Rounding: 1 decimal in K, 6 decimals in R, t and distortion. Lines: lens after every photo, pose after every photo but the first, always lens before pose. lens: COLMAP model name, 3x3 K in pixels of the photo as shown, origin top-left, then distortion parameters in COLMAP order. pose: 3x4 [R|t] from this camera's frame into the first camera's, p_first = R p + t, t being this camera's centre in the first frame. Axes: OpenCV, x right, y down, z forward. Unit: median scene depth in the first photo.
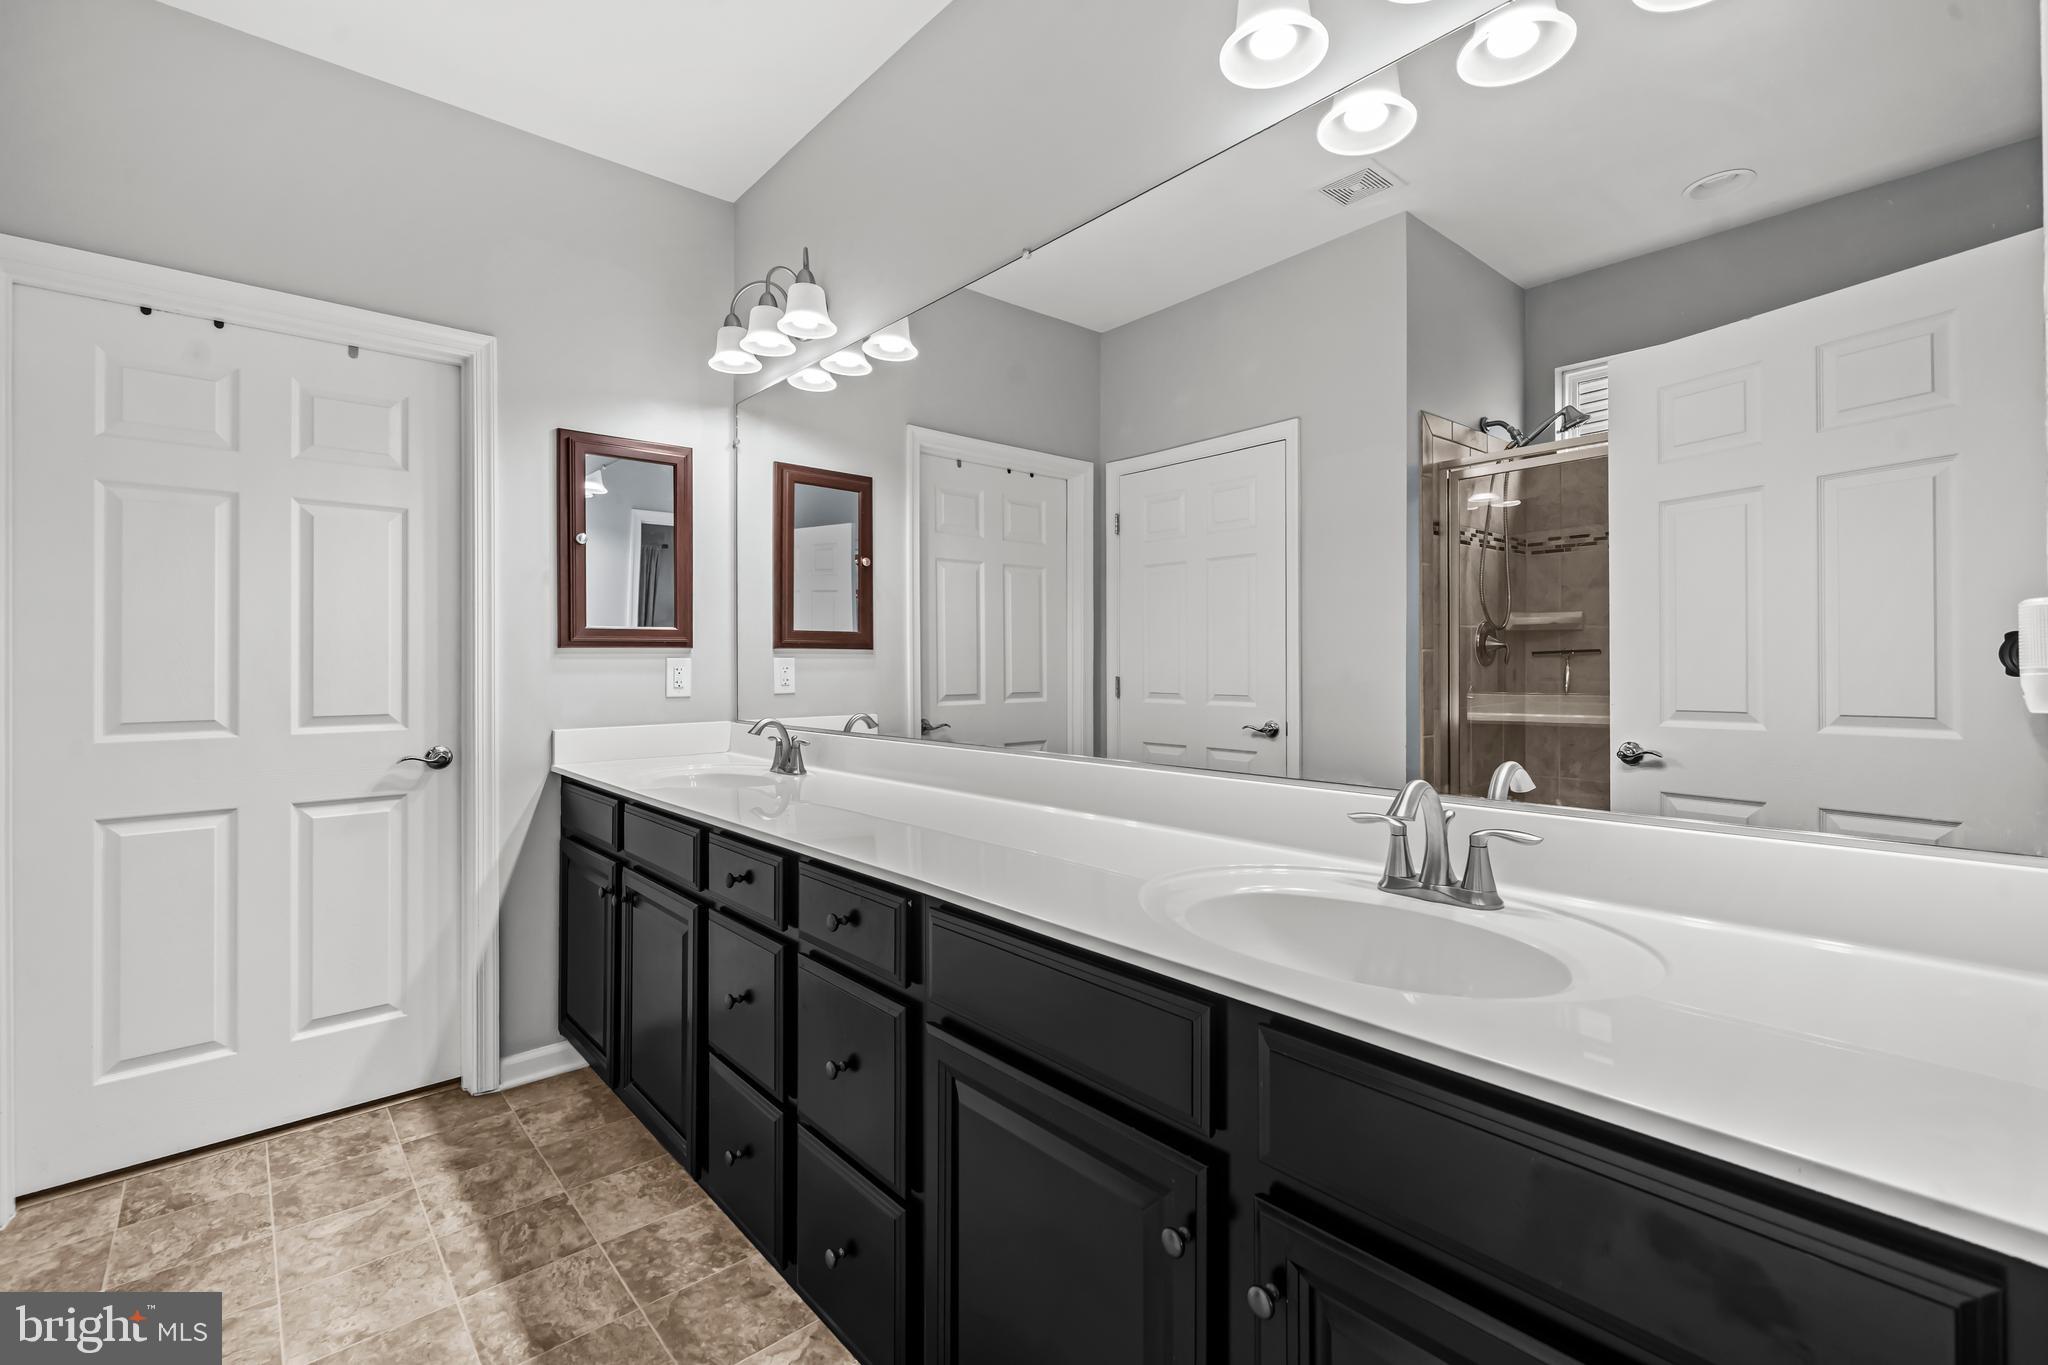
lens RADIAL K [[876.7, 0, 1001.5], [0, 876.7, 666.5], [0, 0, 1]] dist [-0.002068, -0.000392]
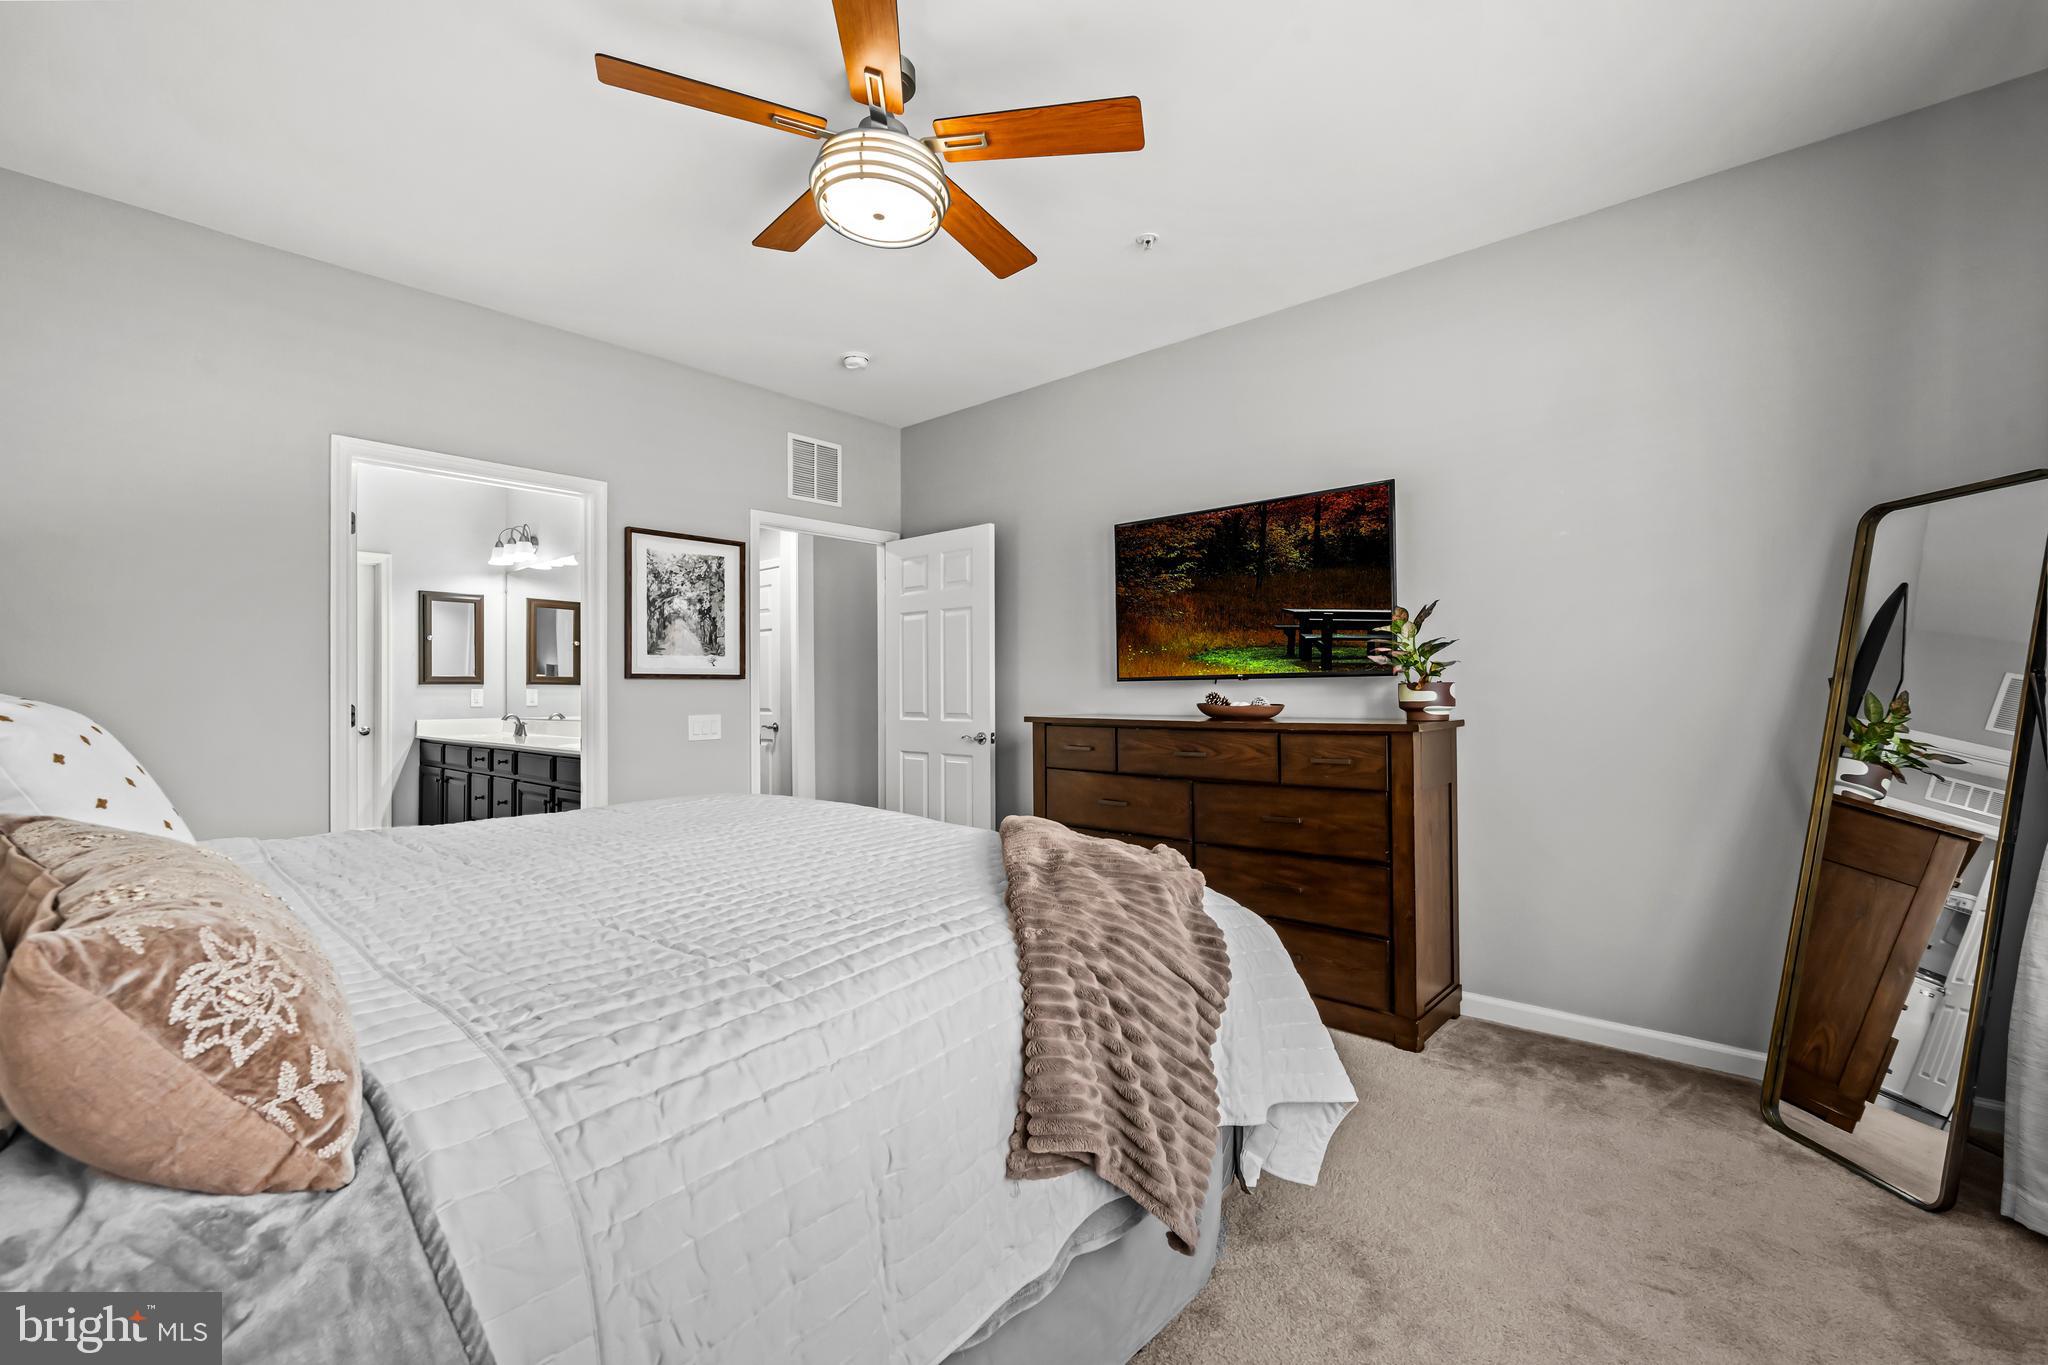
lens RADIAL K [[875.1, 0, 1011.1], [0, 875.1, 681.1], [0, 0, 1]] dist [-0.000131, -0.000128]
pose [[0.993869, -0.004668, 0.110462, 0.801325], [0.006387, 0.999864, -0.015205, 0.014091], [-0.110376, 0.015818, 0.993764, -1.484796]]
